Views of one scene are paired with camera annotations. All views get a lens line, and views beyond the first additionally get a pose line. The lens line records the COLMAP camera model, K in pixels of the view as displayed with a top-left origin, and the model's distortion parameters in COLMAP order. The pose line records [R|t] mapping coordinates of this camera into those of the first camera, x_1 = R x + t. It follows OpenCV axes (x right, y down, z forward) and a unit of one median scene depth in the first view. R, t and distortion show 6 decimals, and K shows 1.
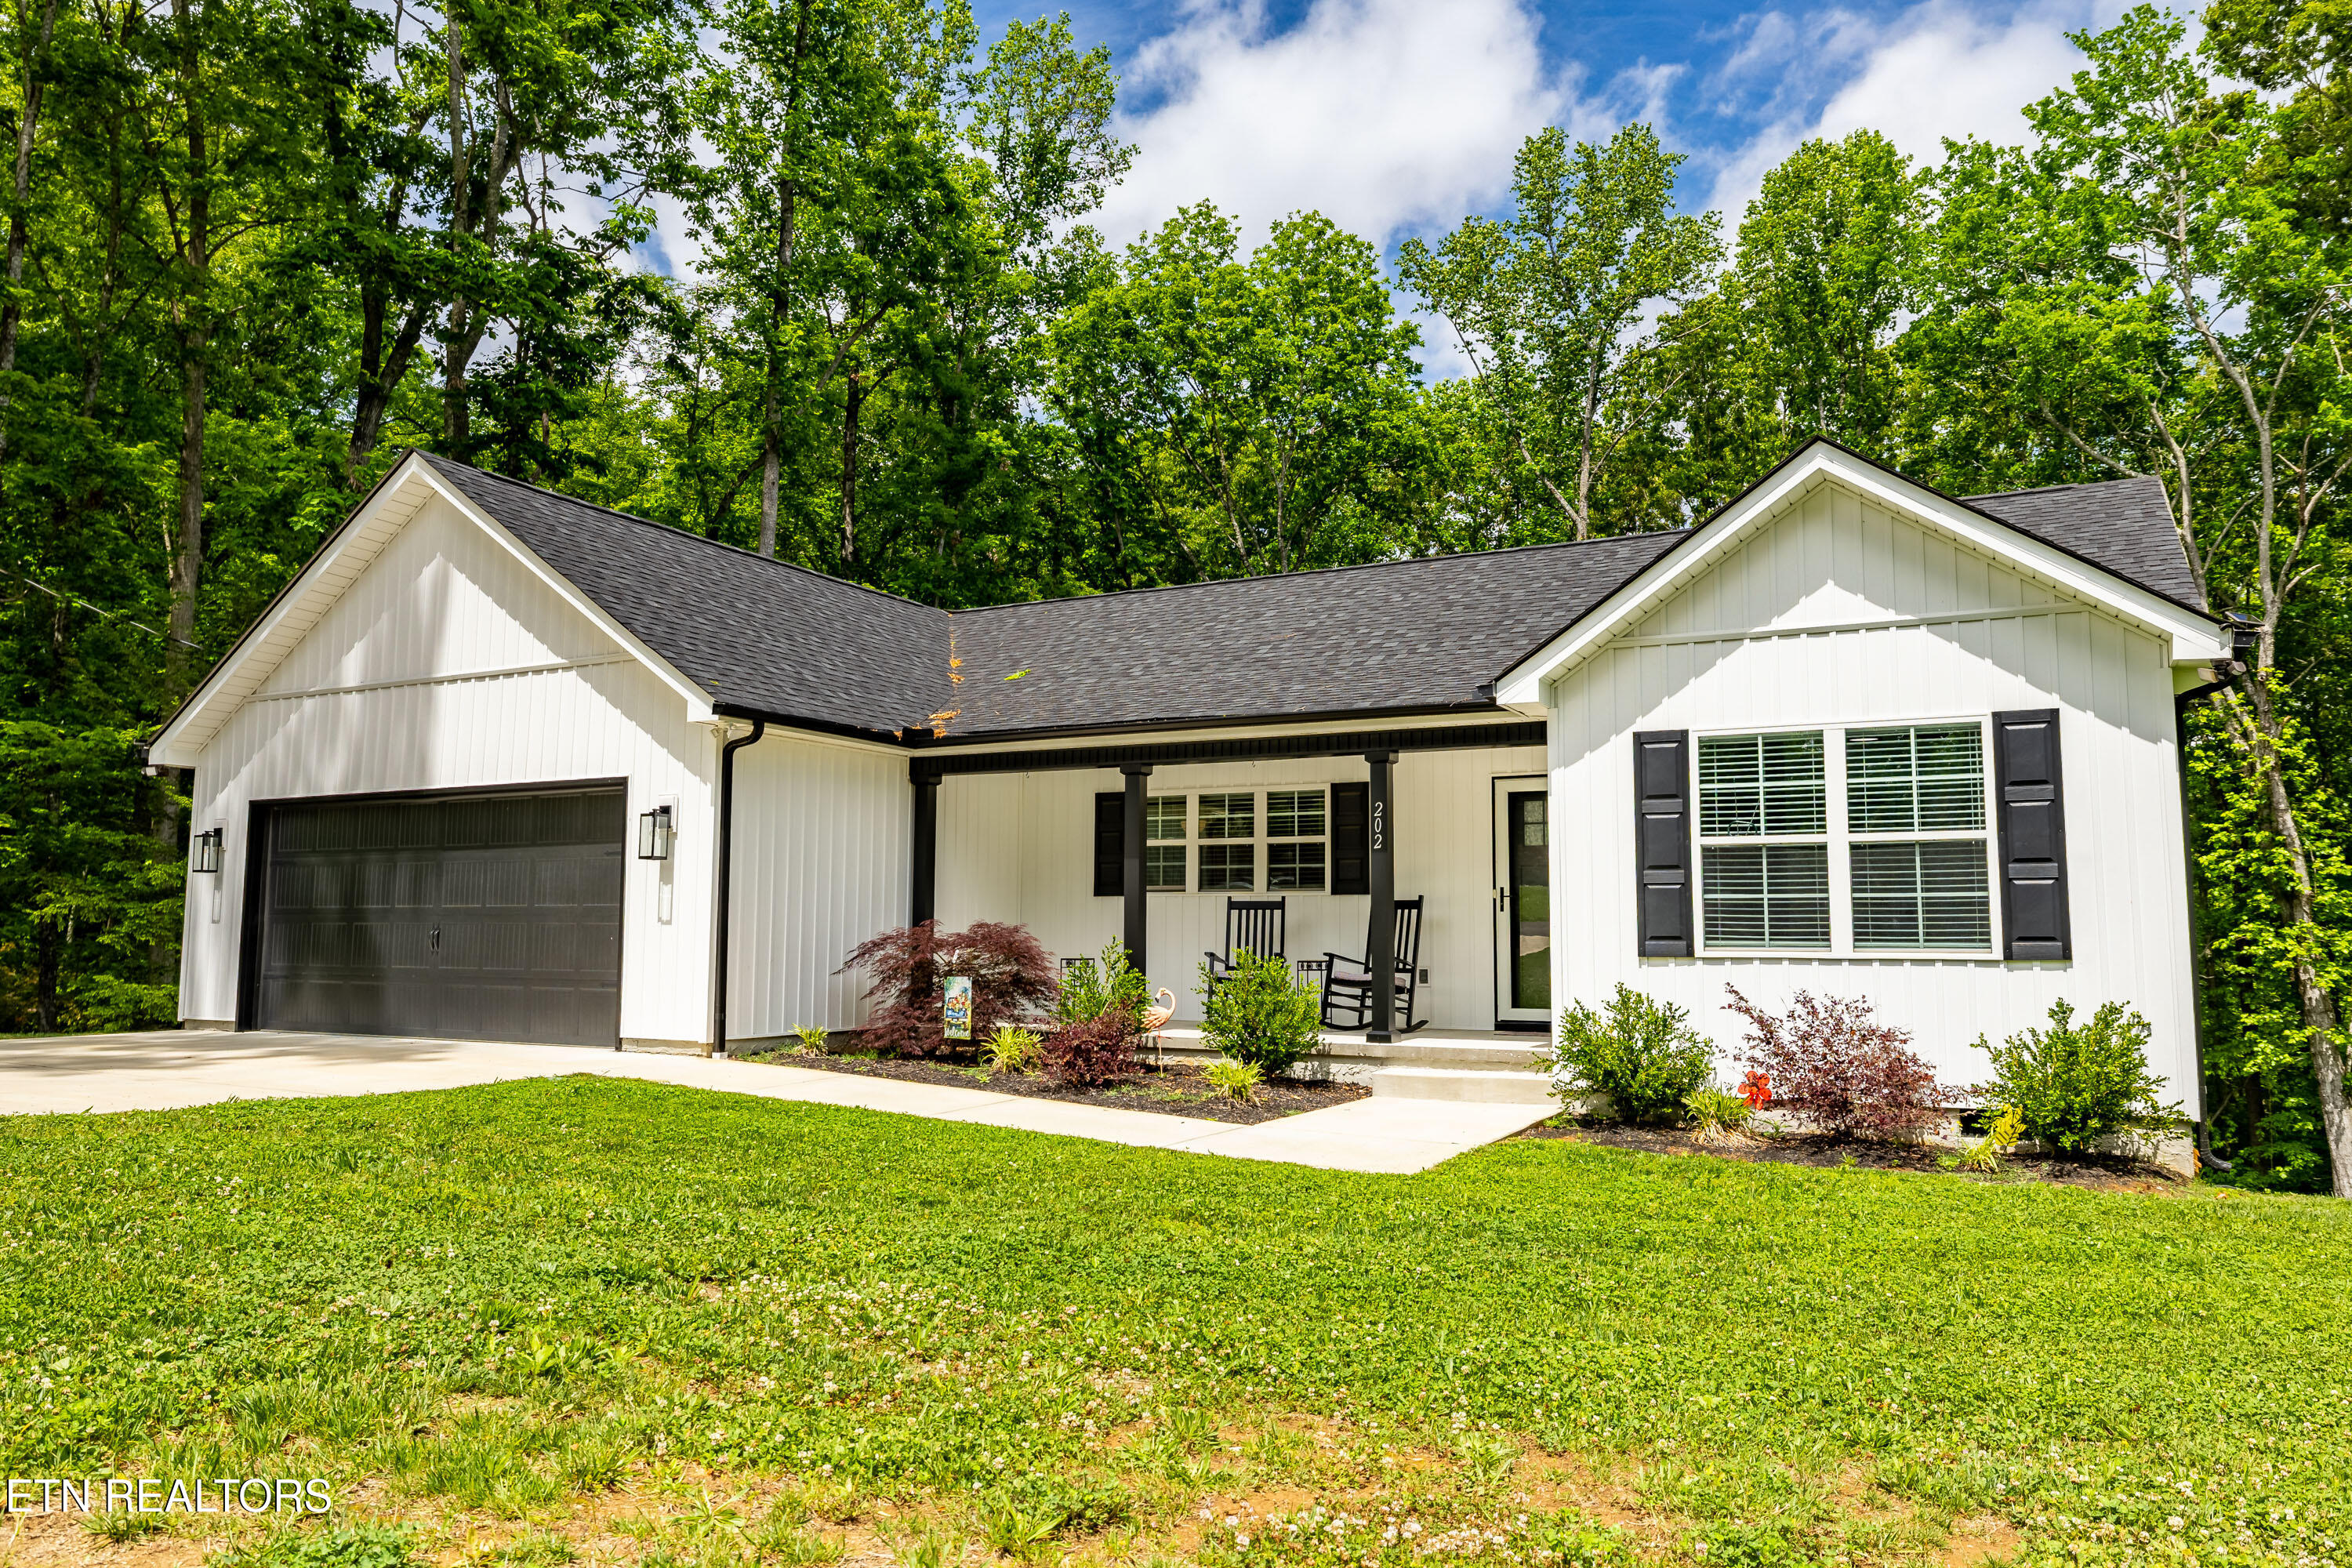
lens RADIAL K [[1627.1, 0, 1176.7], [0, 1627.1, 779.0], [0, 0, 1]] dist [-0.001634, -0.005613]
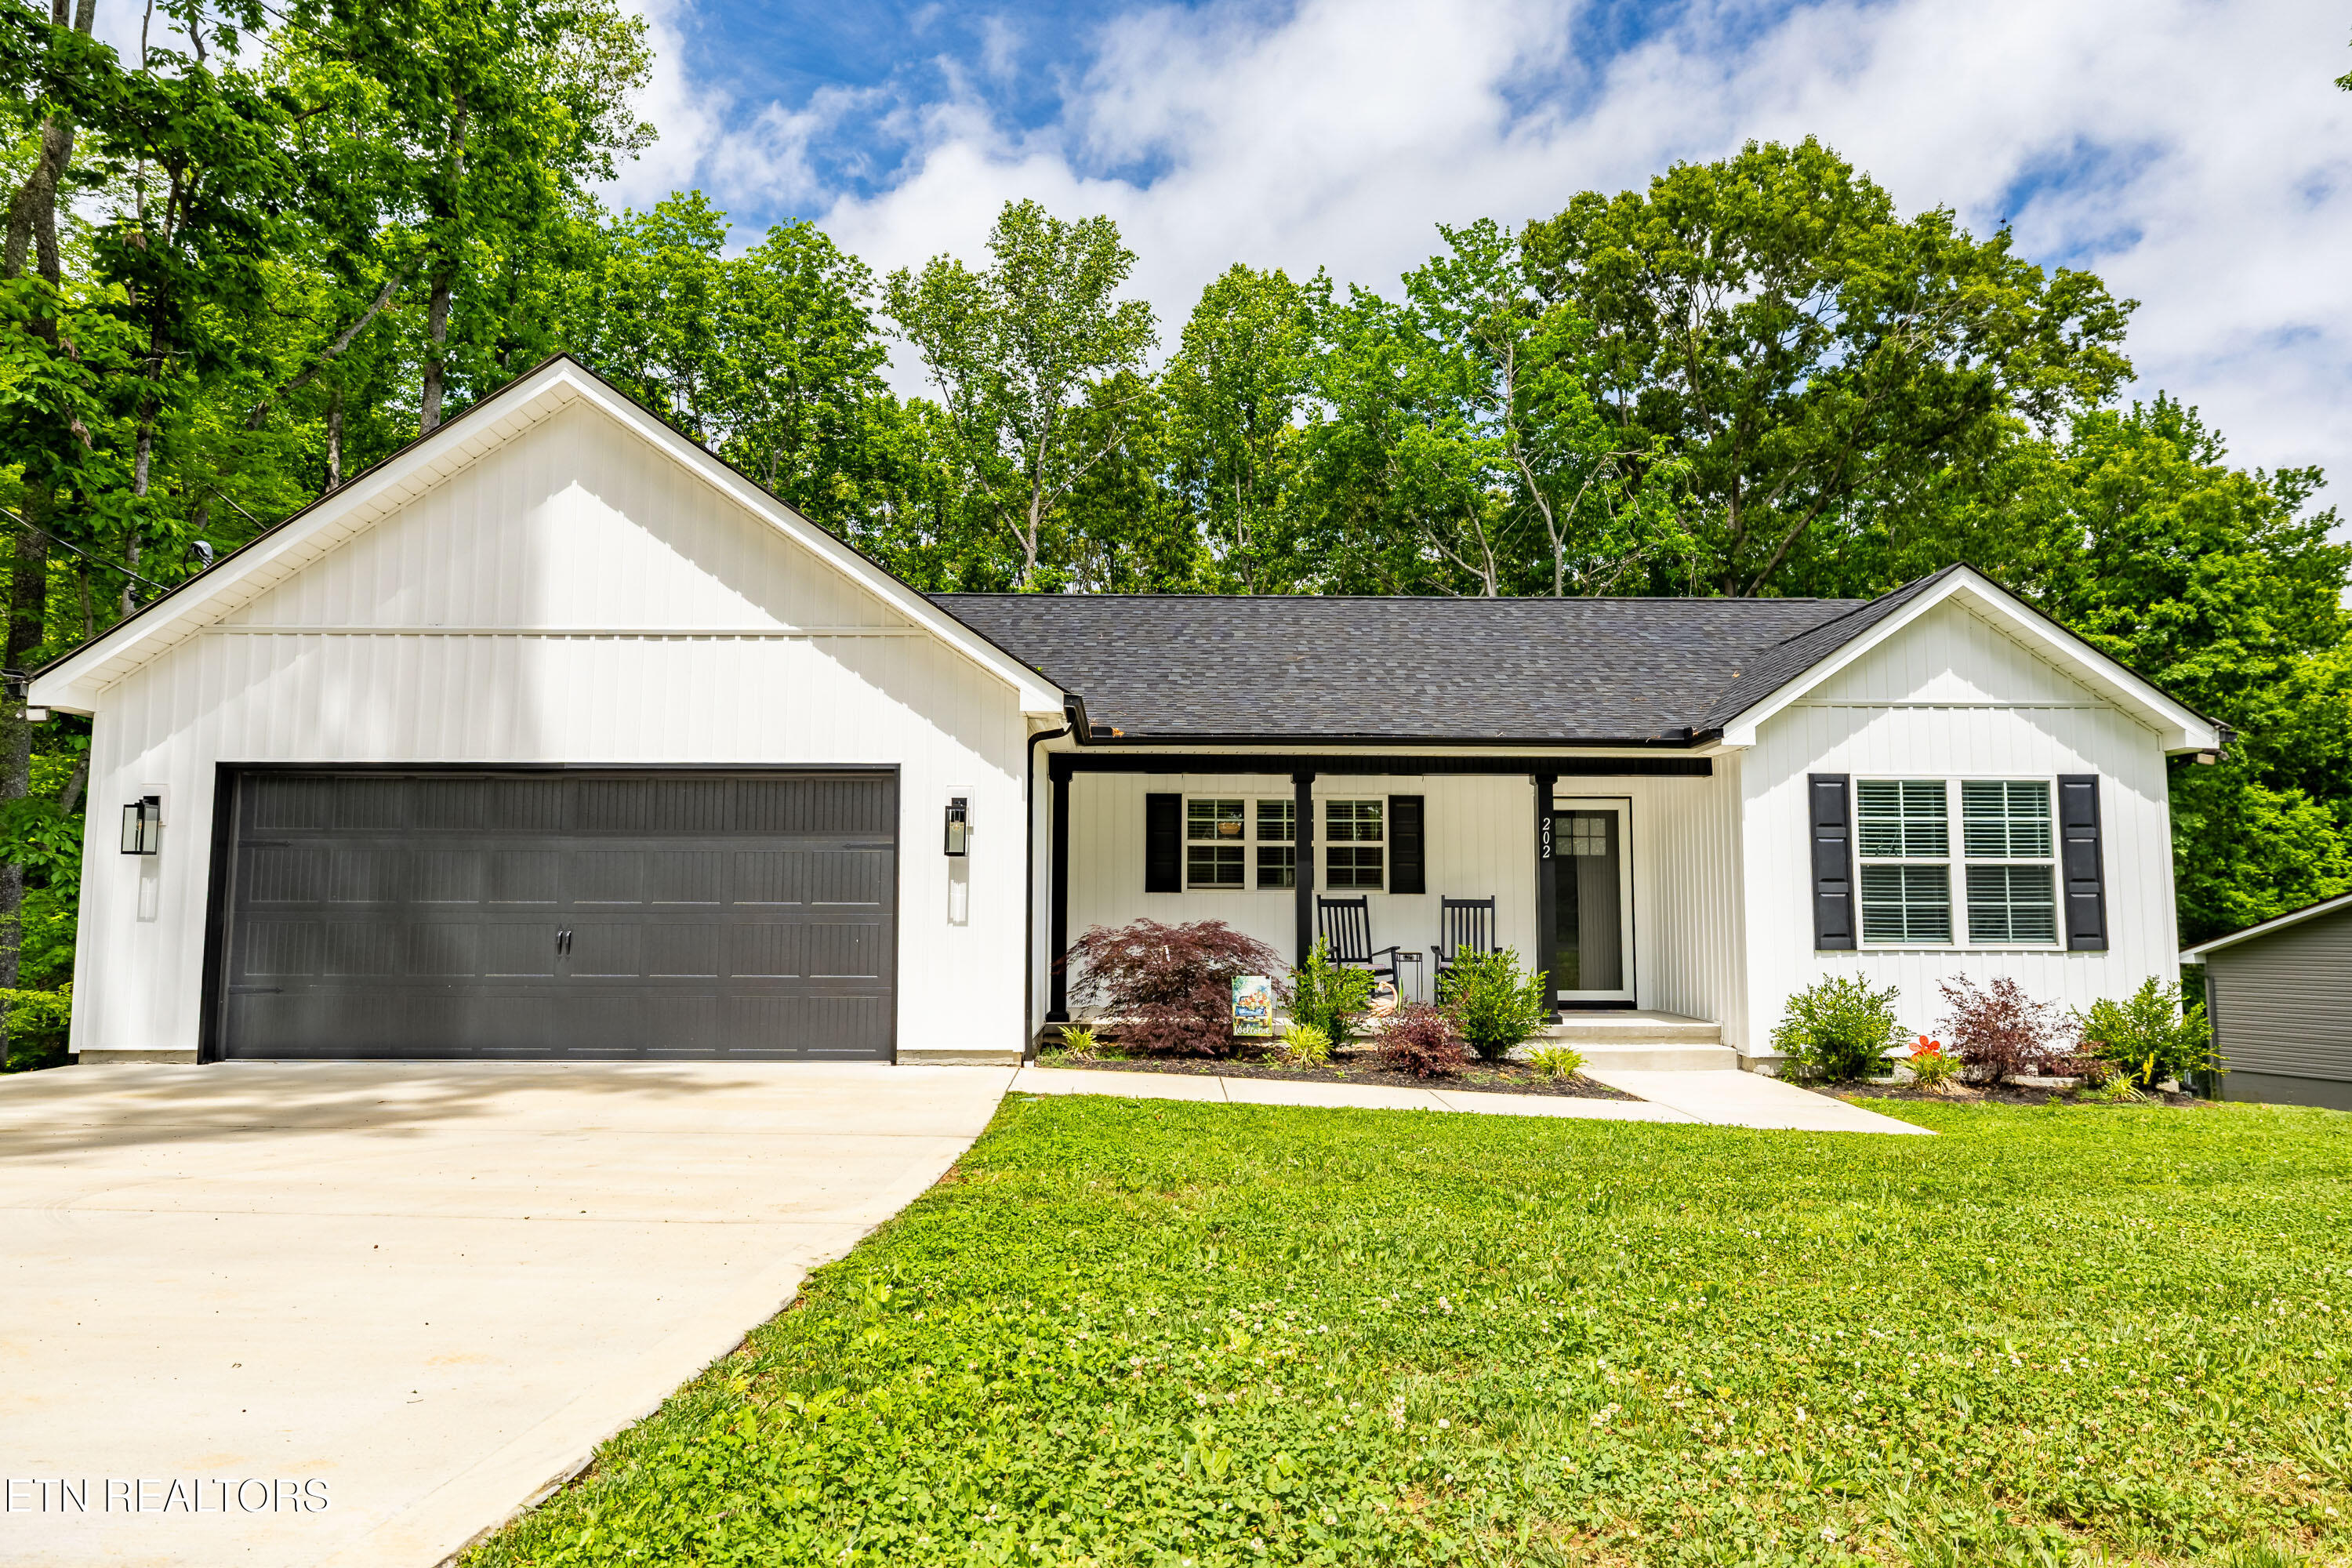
lens RADIAL K [[1448.9, 0, 1158.7], [0, 1448.9, 793.9], [0, 0, 1]] dist [0.001774, -0.003540]
pose [[0.873485, 0.037646, 0.485393, -0.619000], [-0.047123, 0.998862, 0.007330, 0.002470], [-0.484565, -0.029276, 0.874265, 0.223358]]
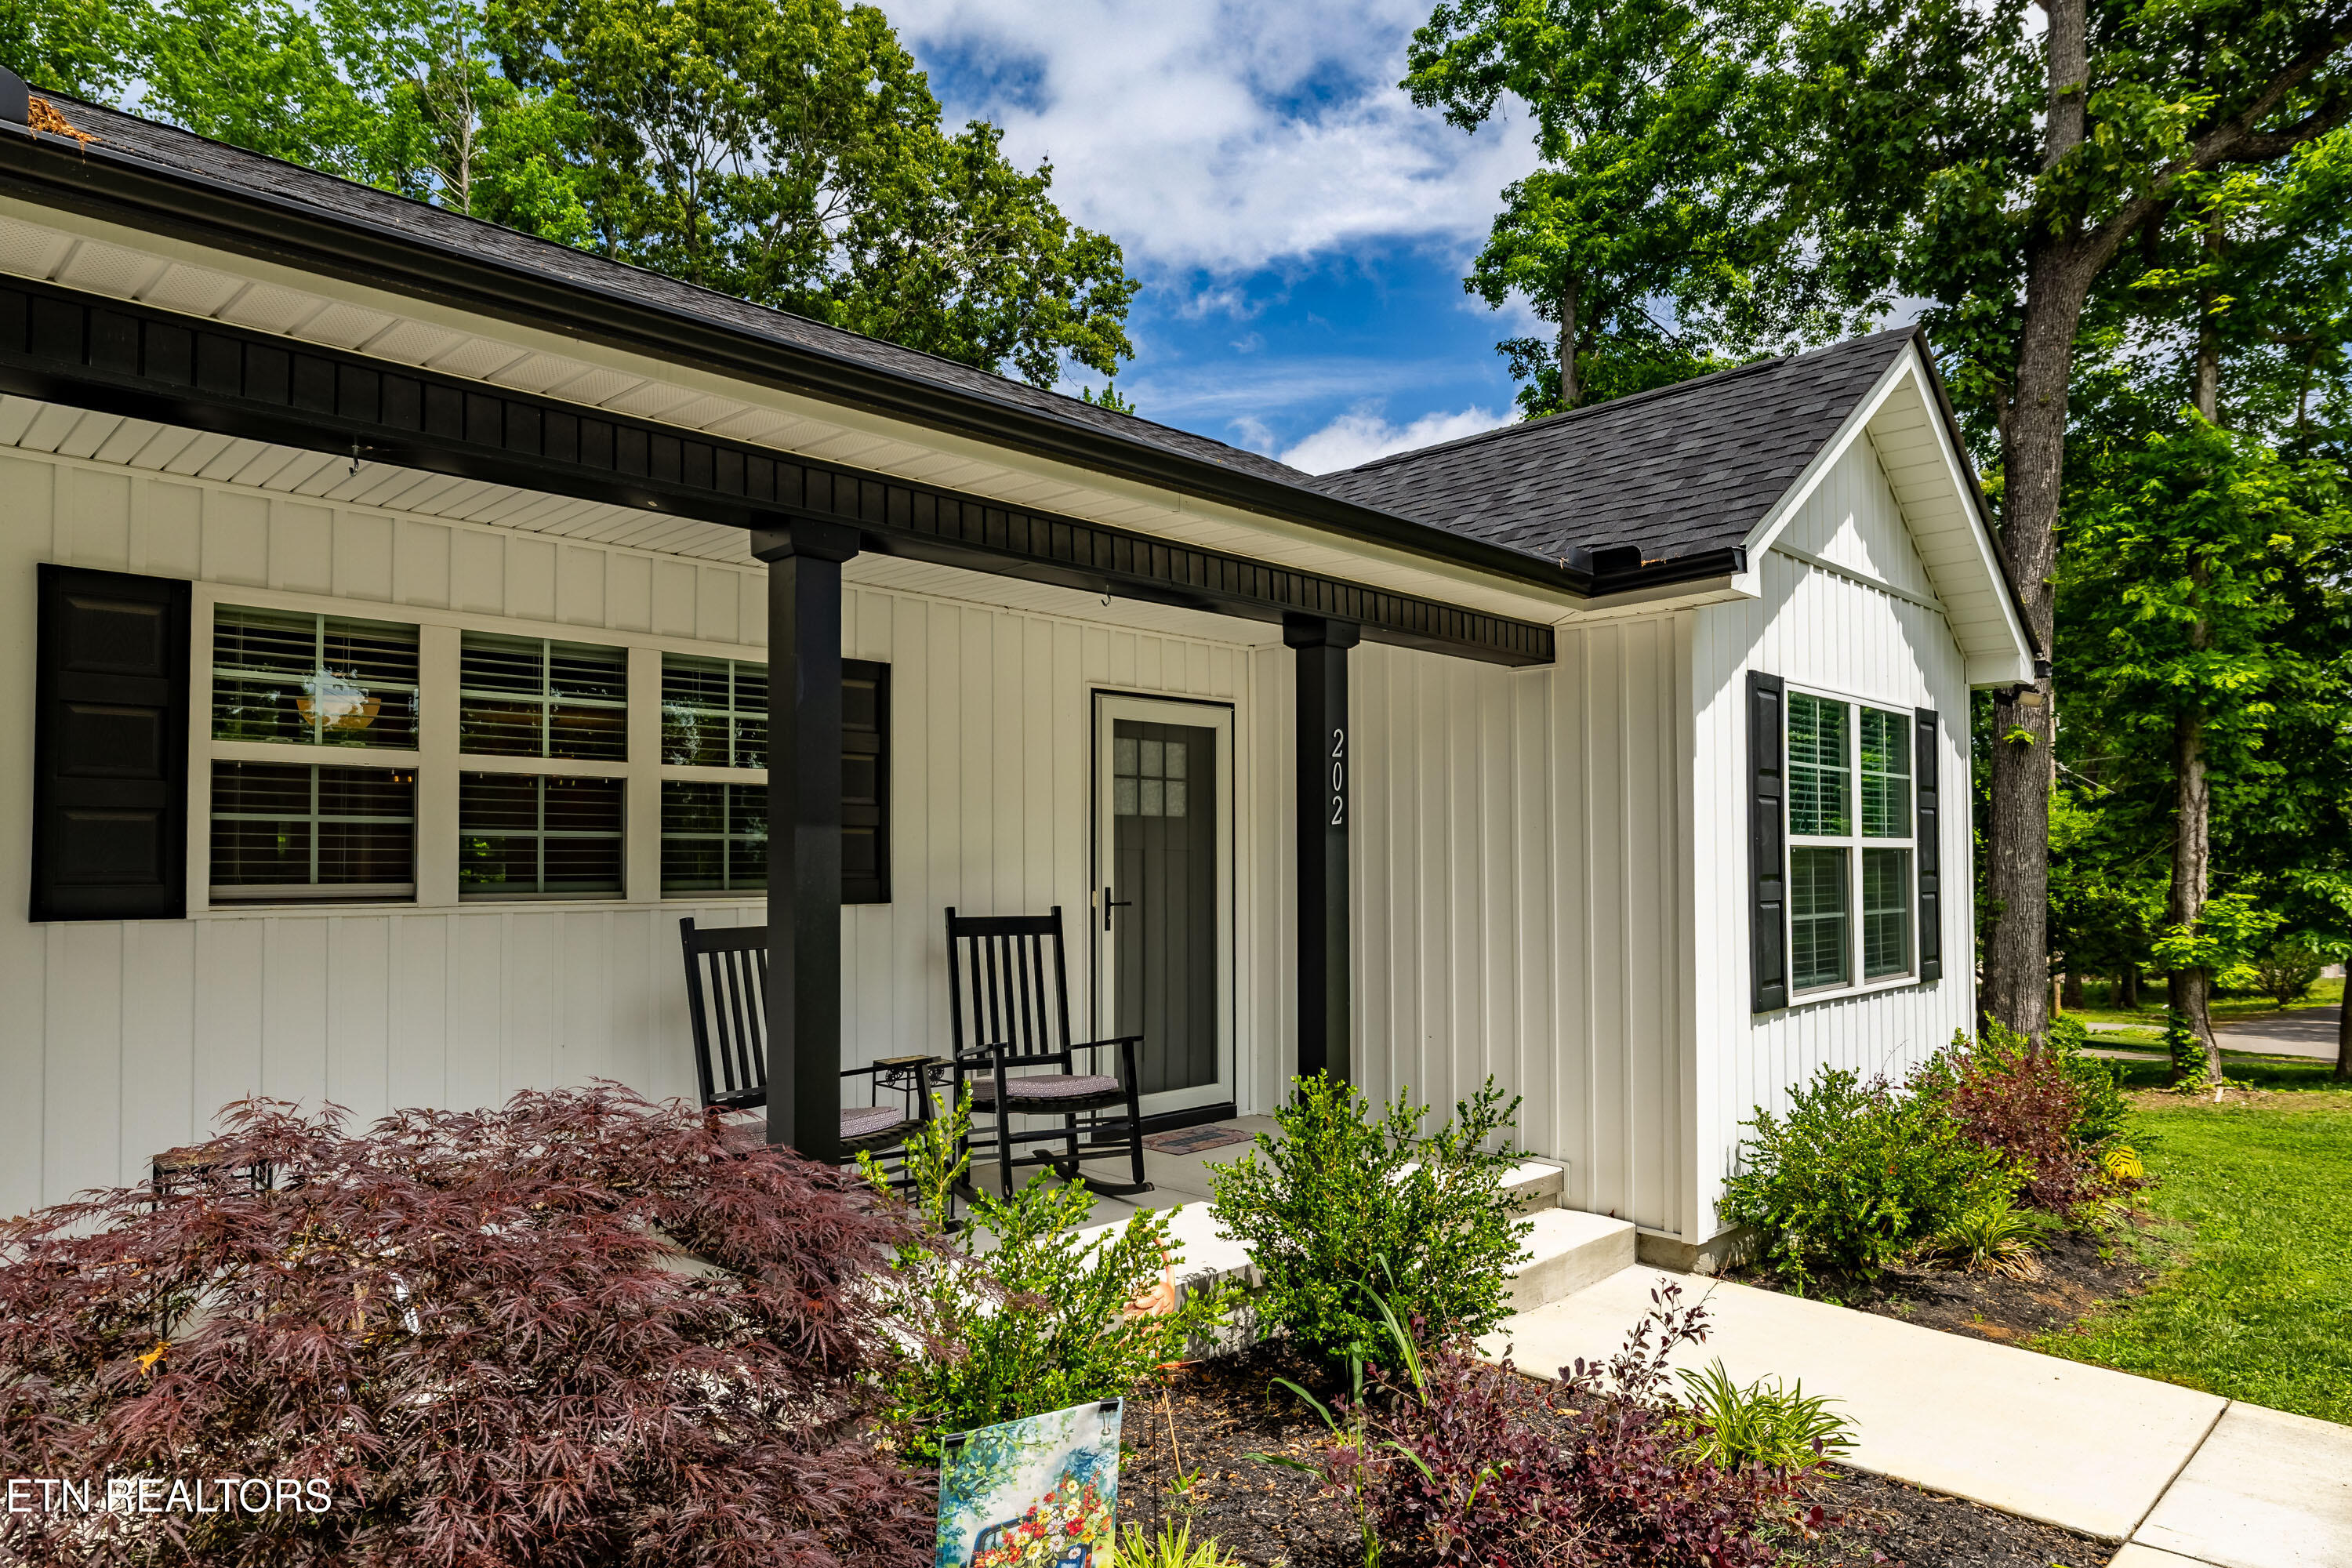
lens RADIAL K [[1448.9, 0, 1189.2], [0, 1448.9, 811.9], [0, 0, 1]] dist [0.001774, -0.003540]
pose [[0.274510, 0.030008, 0.961116, -0.295384], [-0.090817, 0.995854, -0.005154, 0.044798], [-0.957286, -0.085871, 0.276097, 0.915570]]
